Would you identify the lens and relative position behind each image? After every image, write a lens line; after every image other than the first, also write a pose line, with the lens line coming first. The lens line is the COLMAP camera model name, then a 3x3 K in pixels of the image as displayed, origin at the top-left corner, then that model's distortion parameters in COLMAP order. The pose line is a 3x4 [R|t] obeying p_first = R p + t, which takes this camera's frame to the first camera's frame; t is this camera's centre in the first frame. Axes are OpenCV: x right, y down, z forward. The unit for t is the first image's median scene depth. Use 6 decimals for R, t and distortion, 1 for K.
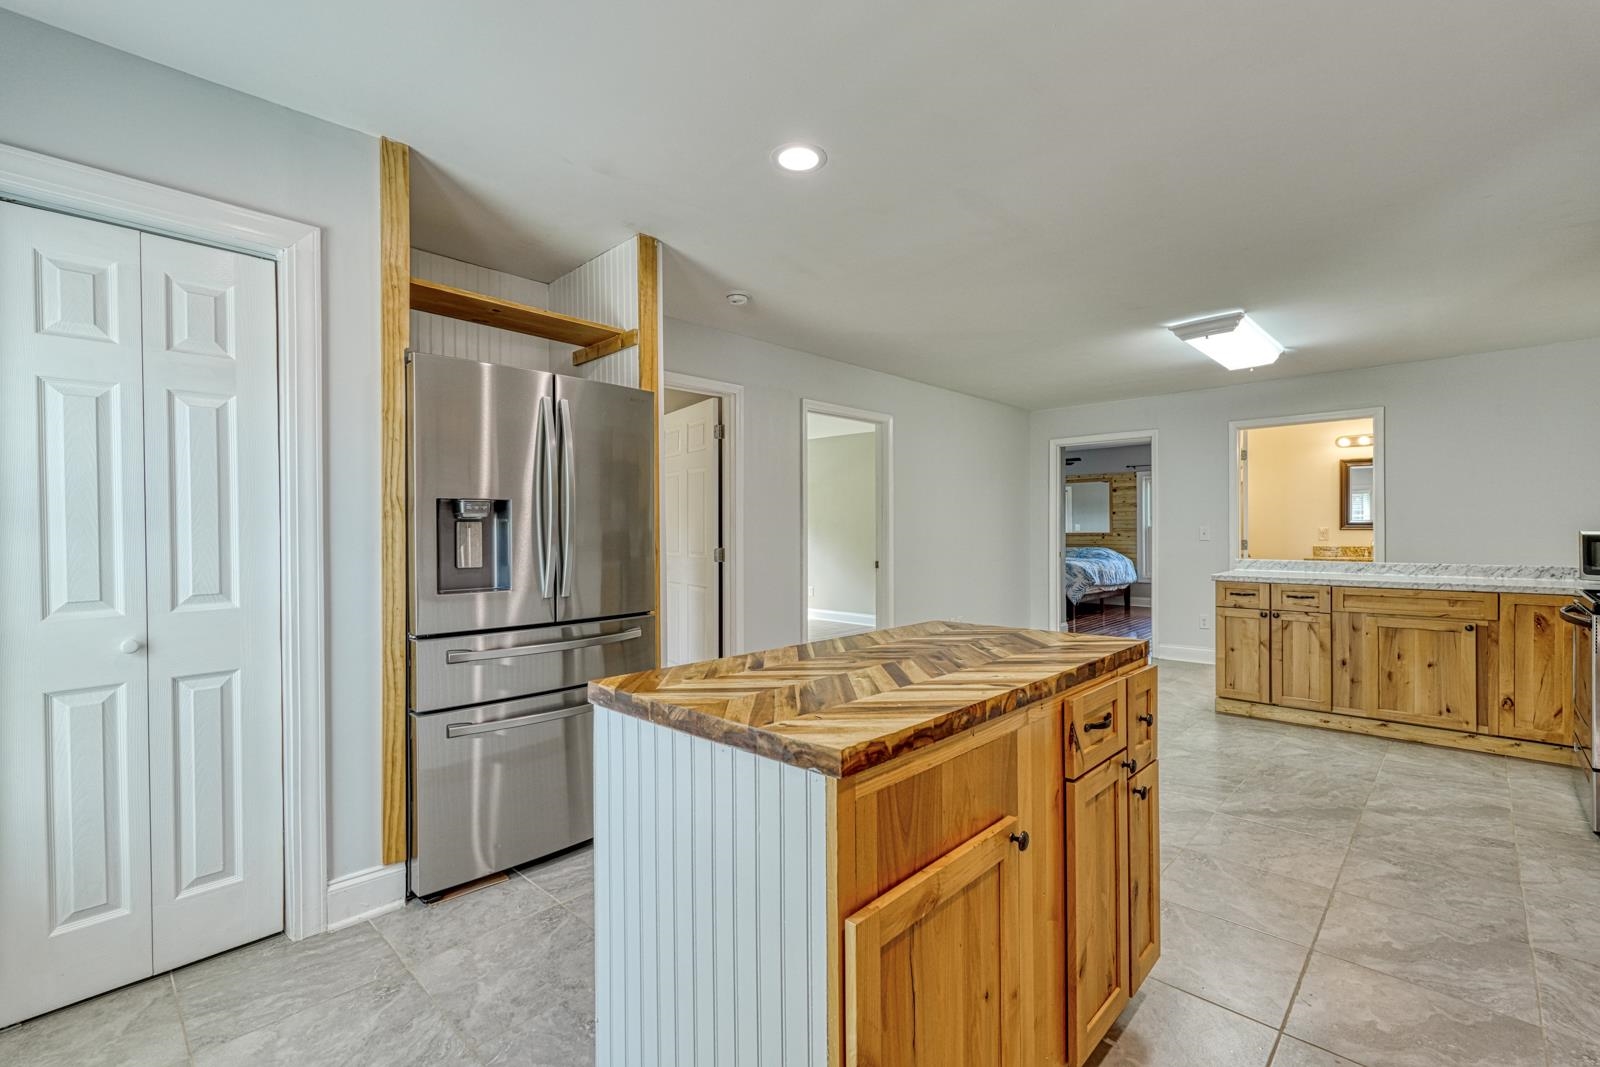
lens RADIAL K [[700.3, 0, 802.1], [0, 700.3, 528.7], [0, 0, 1]] dist [0.000172, 0.001296]
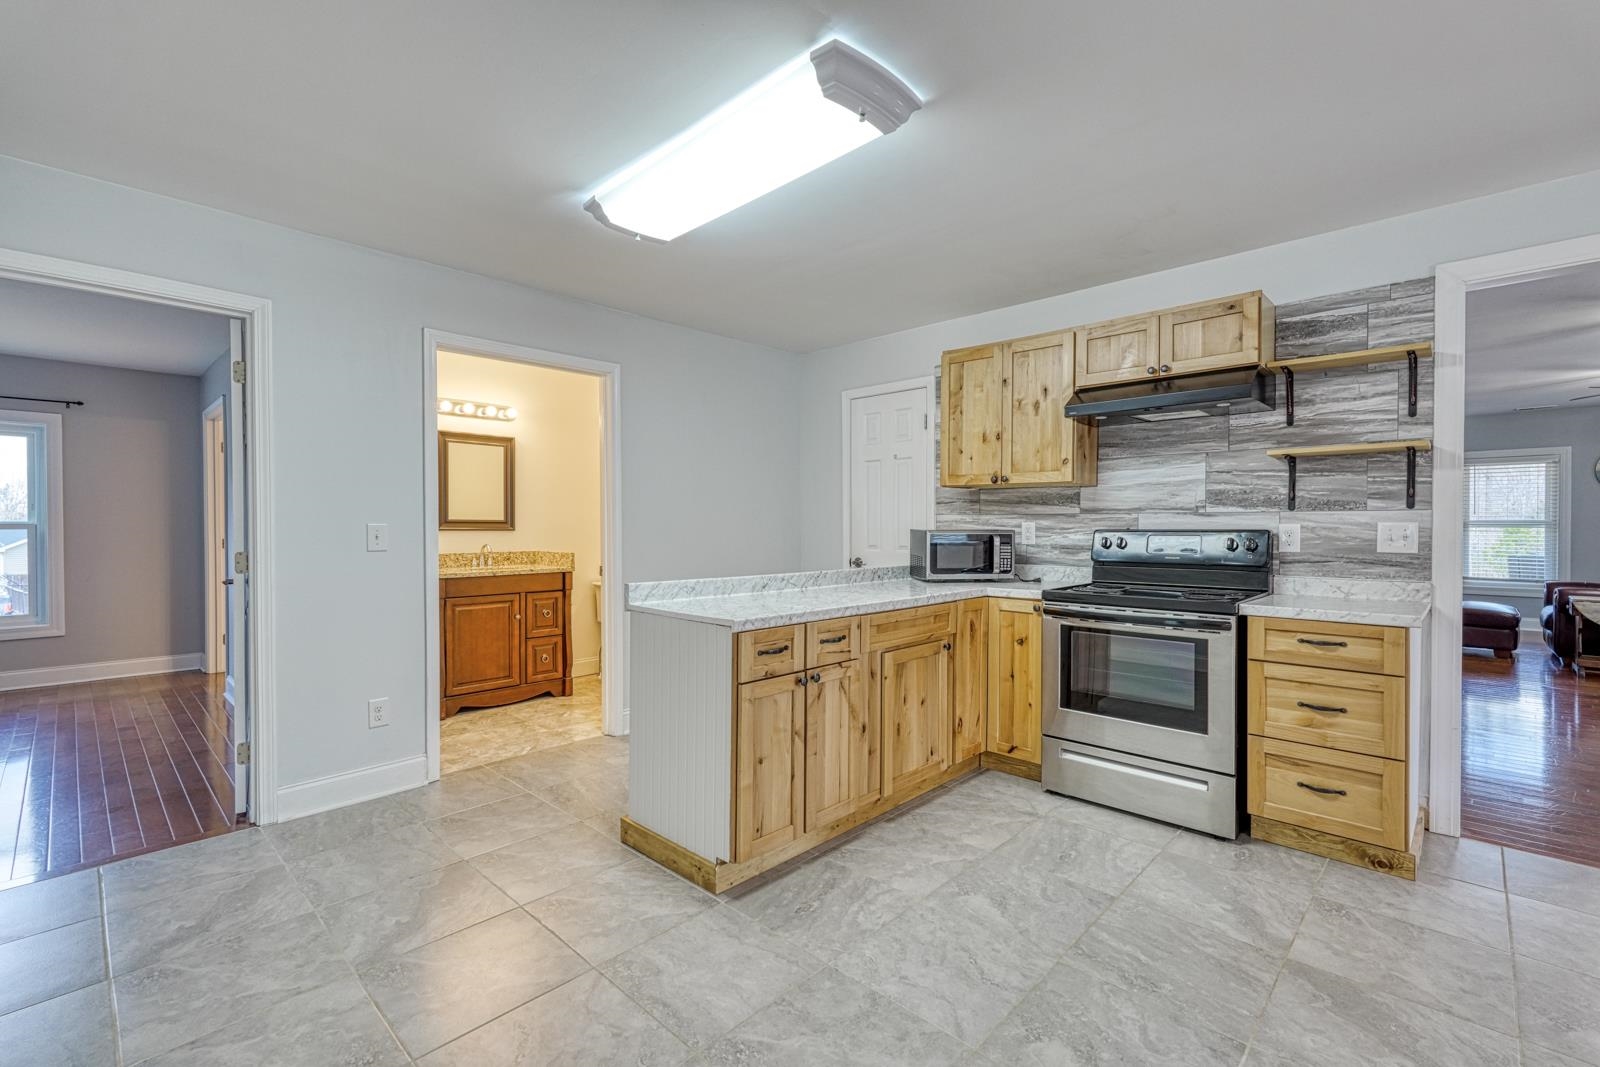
lens RADIAL K [[700.3, 0, 797.0], [0, 700.3, 533.6], [0, 0, 1]] dist [0.000172, 0.001296]
pose [[0.003540, -0.005397, 0.999979, 0.104065], [0.001233, 0.999985, 0.005393, 0.002537], [-0.999993, 0.001214, 0.003547, 1.007535]]
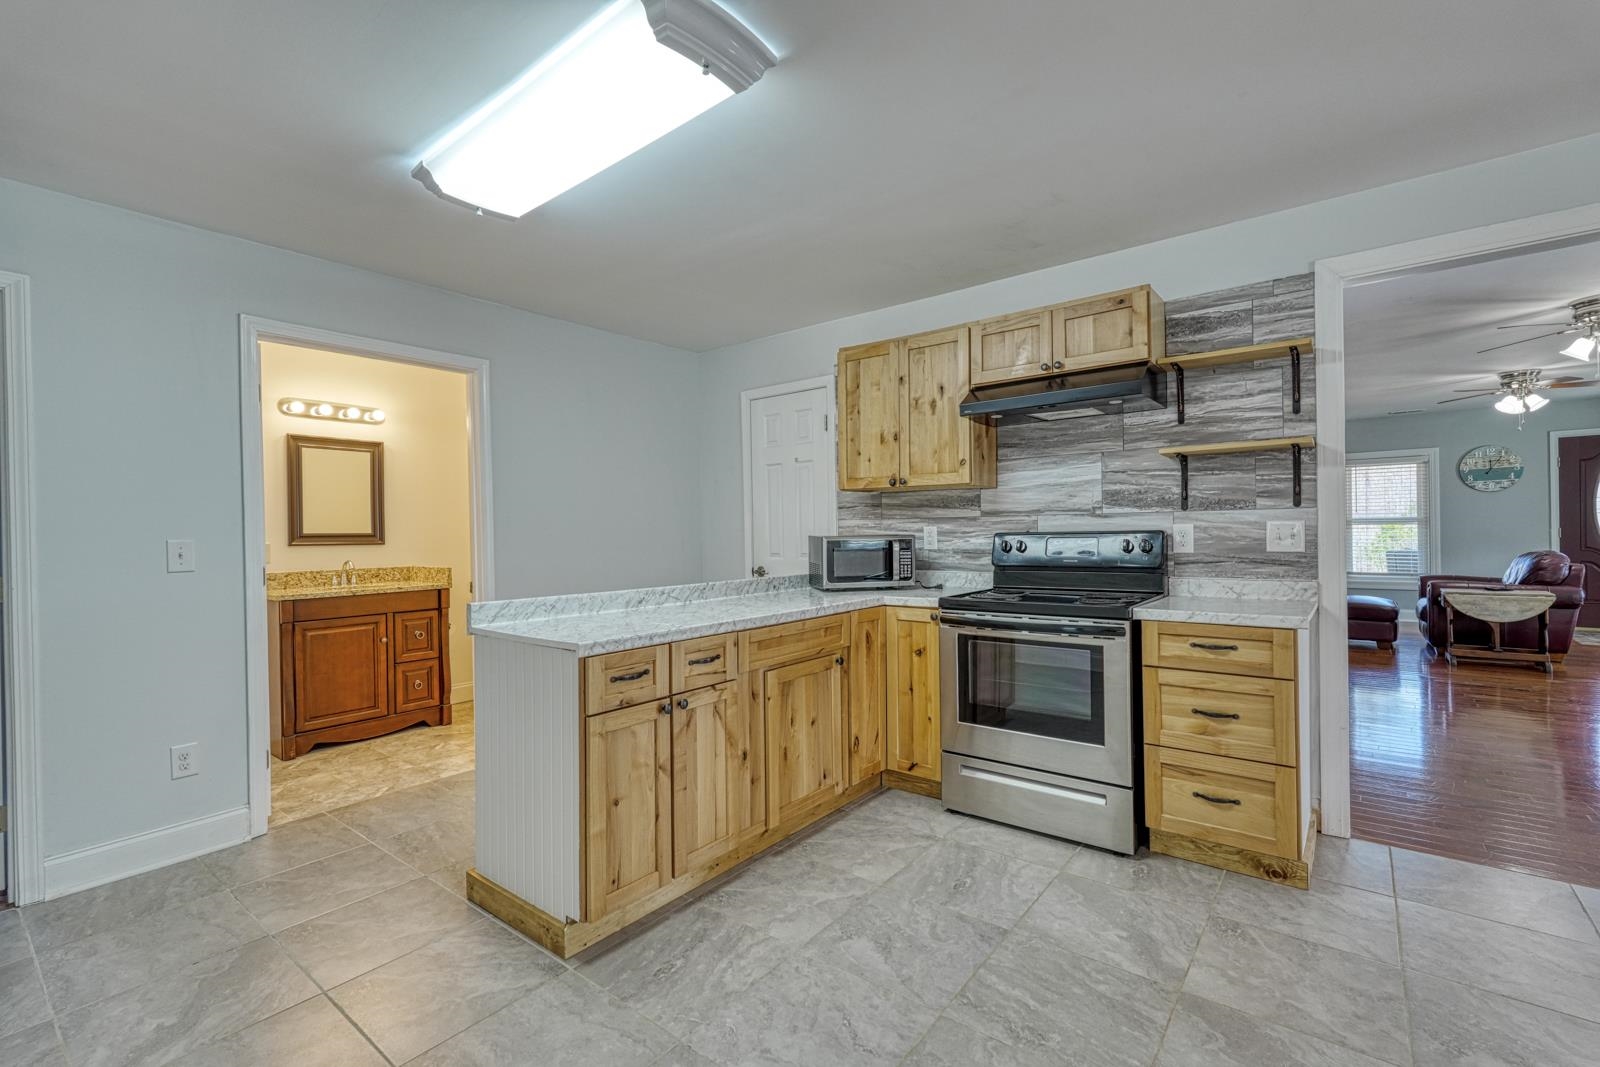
lens RADIAL K [[700.3, 0, 796.5], [0, 700.3, 535.8], [0, 0, 1]] dist [0.000172, 0.001296]
pose [[-0.089991, 0.003019, 0.995938, 0.157811], [0.018341, 0.999831, -0.001374, 0.002868], [-0.995774, 0.018143, -0.090031, 0.955803]]
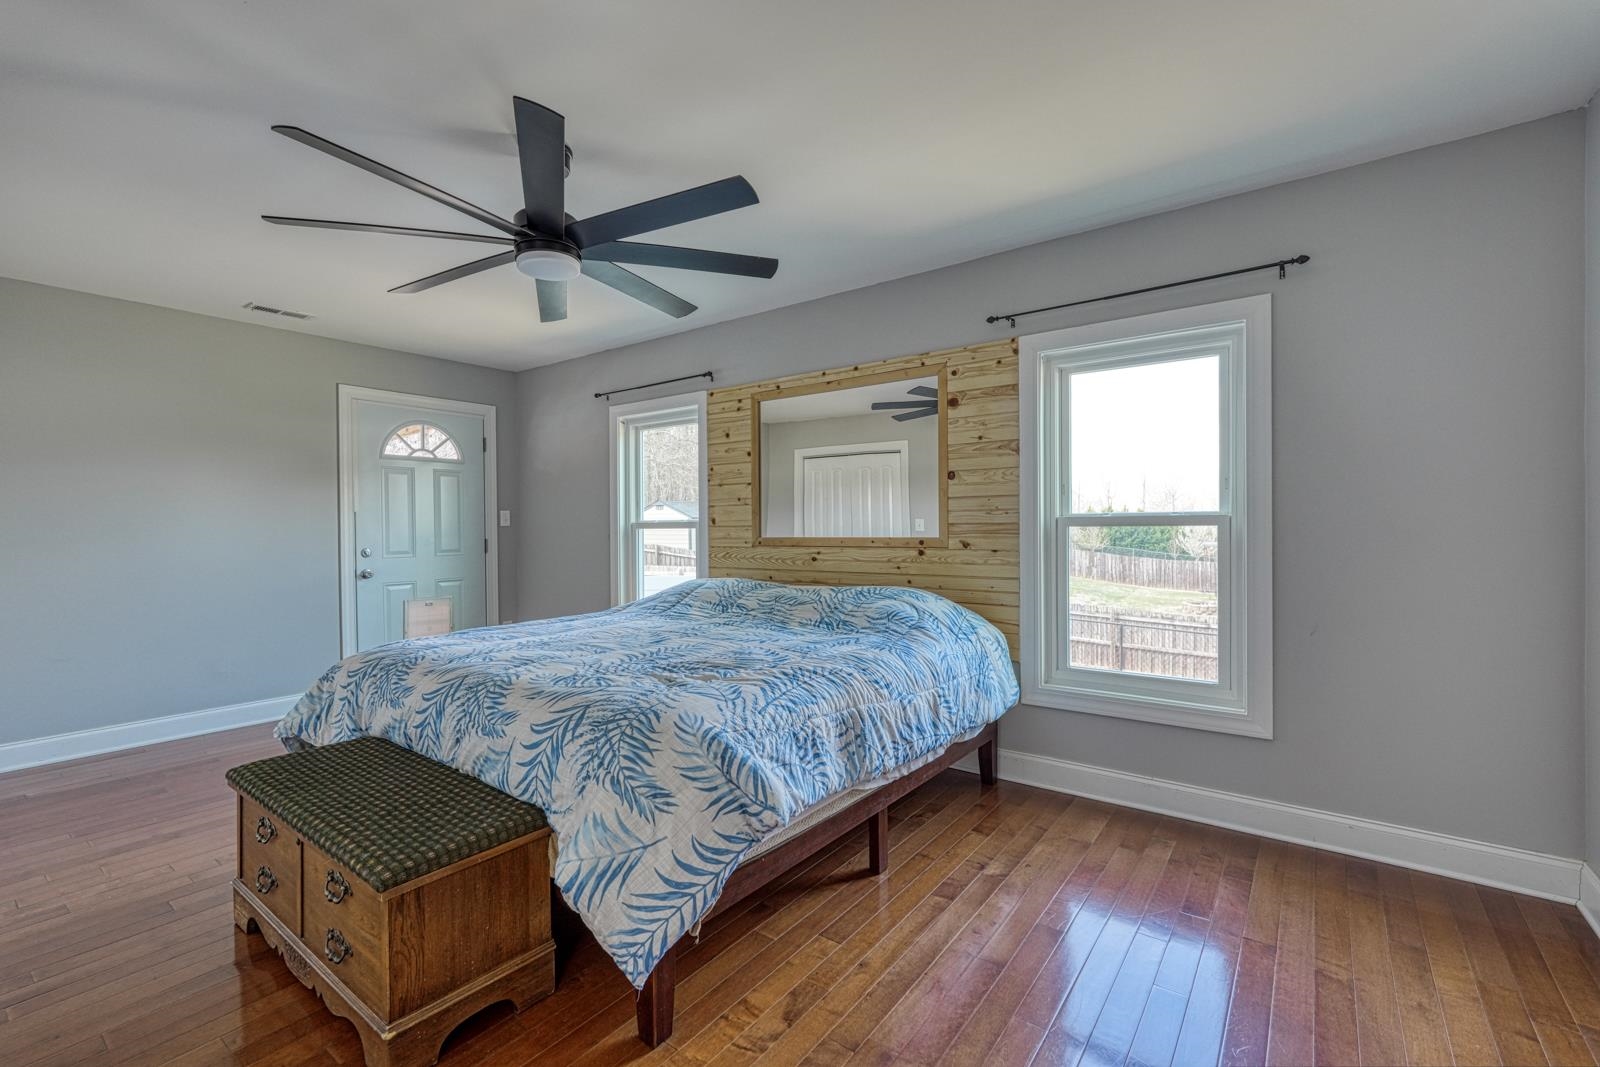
lens RADIAL K [[700.3, 0, 796.0], [0, 700.3, 530.8], [0, 0, 1]] dist [0.000172, 0.001296]
pose [[0.992501, 0.002669, 0.122207, 0.847527], [-0.003198, 0.999986, 0.004126, 0.003236], [-0.122194, -0.004486, 0.992496, 1.746903]]
